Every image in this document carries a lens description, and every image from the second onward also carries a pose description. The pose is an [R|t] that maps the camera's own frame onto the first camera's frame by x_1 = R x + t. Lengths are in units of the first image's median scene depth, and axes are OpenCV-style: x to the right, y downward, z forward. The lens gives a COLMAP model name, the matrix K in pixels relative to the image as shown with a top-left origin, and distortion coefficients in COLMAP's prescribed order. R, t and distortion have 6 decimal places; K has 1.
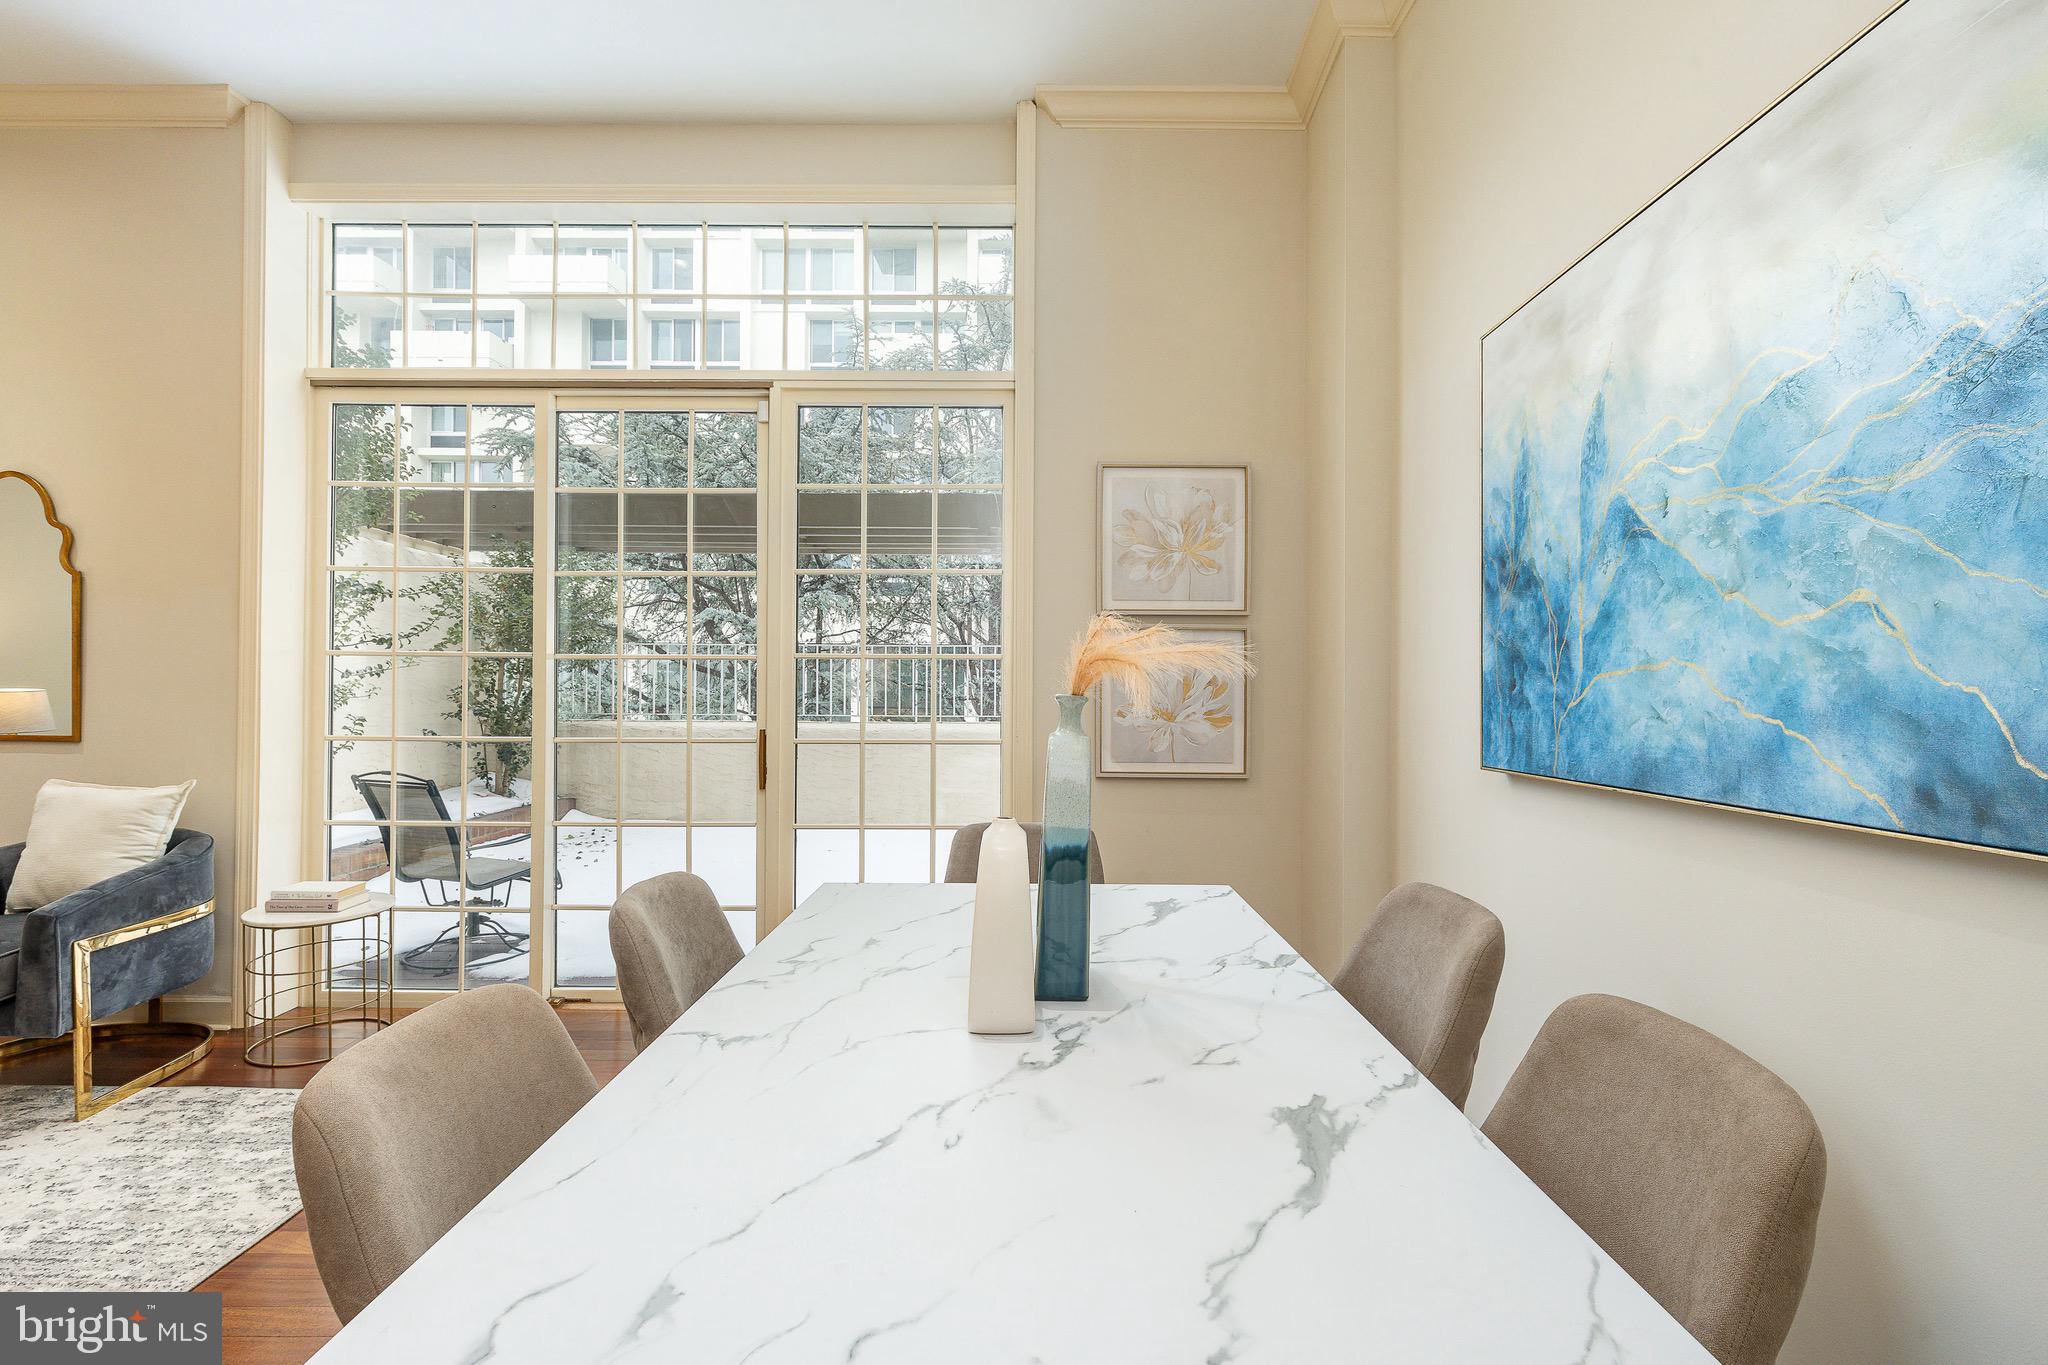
lens RADIAL K [[915.1, 0, 1024.7], [0, 915.1, 677.4], [0, 0, 1]] dist [0.010233, -0.002668]
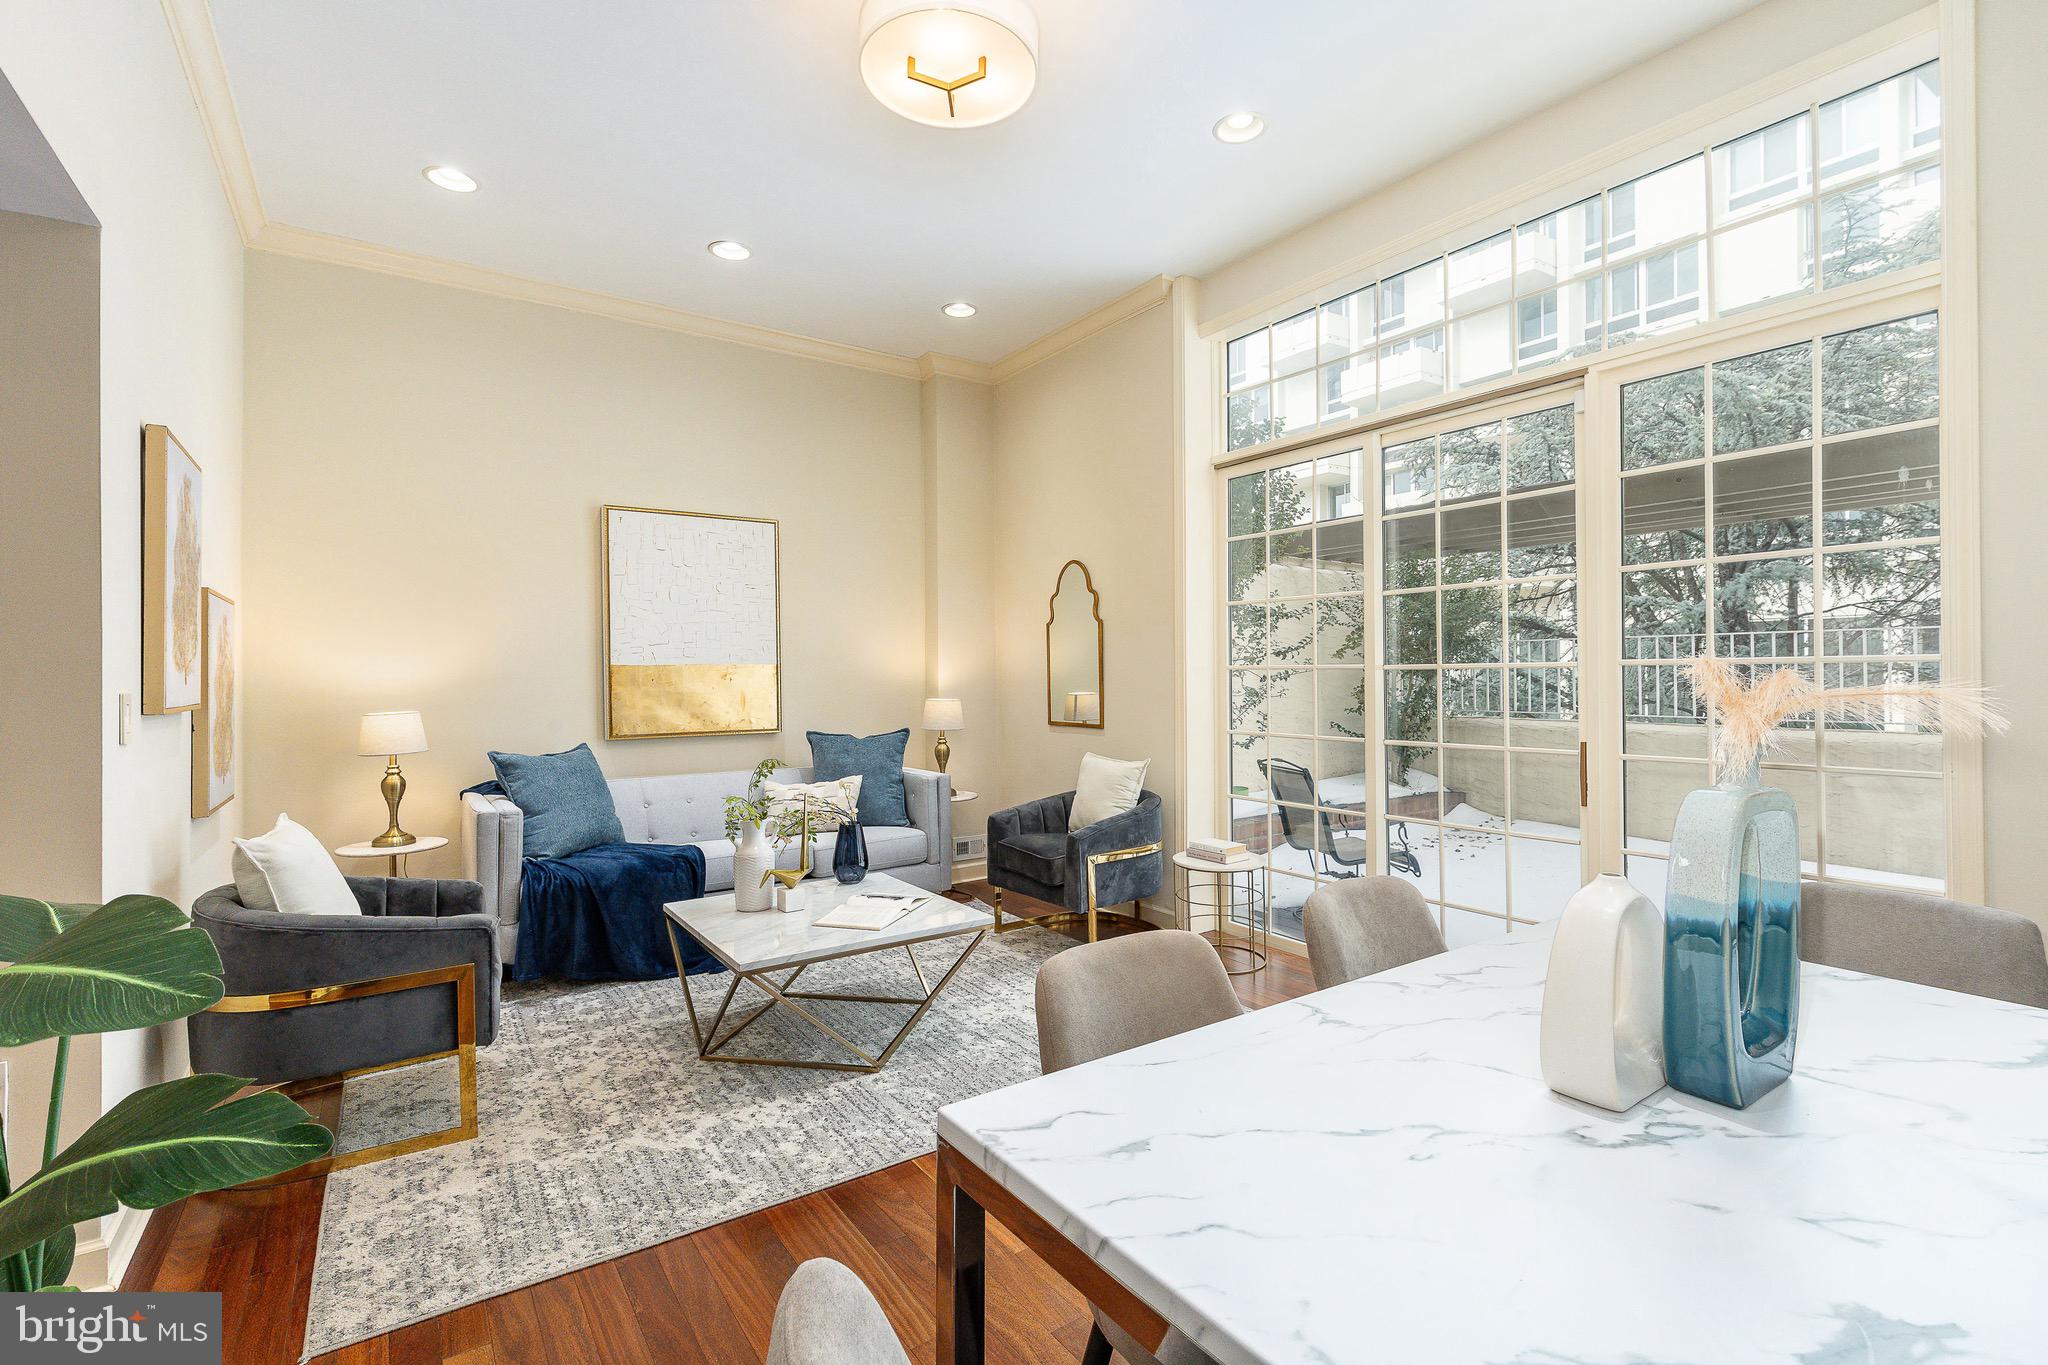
lens RADIAL K [[915.1, 0, 1021.6], [0, 915.1, 664.9], [0, 0, 1]] dist [0.010233, -0.002668]
pose [[0.579918, -0.018159, -0.814473, 0.193012], [0.016124, 0.999812, -0.010810, -0.028352], [0.814515, -0.006864, 0.580101, -0.009754]]
